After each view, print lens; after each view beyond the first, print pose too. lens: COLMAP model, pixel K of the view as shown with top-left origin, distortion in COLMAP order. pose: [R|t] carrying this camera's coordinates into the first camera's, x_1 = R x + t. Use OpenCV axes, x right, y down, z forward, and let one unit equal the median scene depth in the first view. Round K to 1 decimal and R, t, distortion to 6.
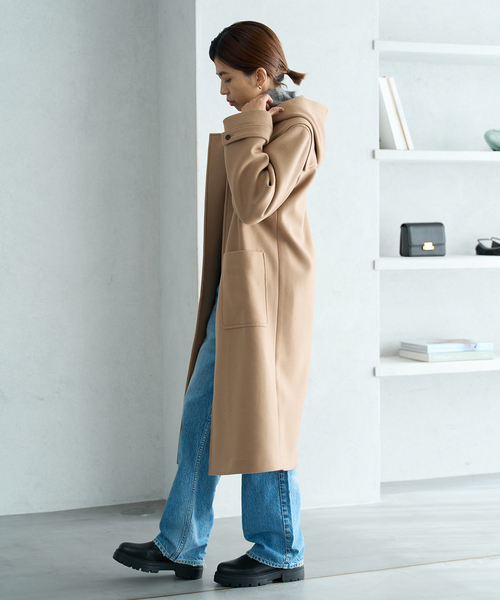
lens RADIAL K [[1522.5, 0, 246.8], [0, 1522.5, 303.4], [0, 0, 1]] dist [0.040822, 0.000000]
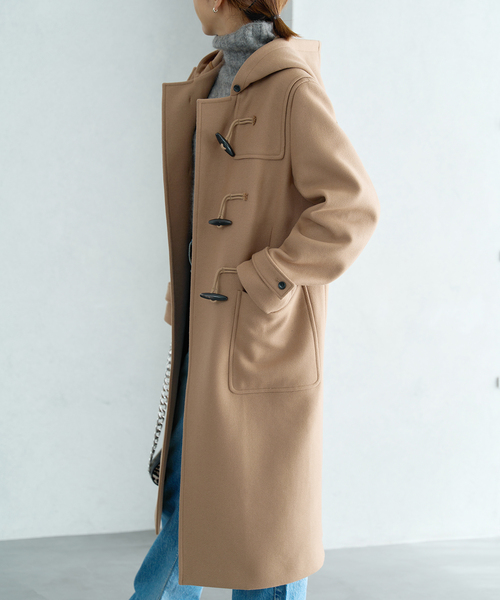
lens RADIAL K [[1522.5, 0, 245.7], [0, 1522.5, 300.7], [0, 0, 1]] dist [0.040822, 0.000000]
pose [[0.996126, 0.024428, -0.084478, 0.014946], [-0.023347, 0.999633, 0.013755, -0.008931], [0.084783, -0.011730, 0.996330, 0.146457]]
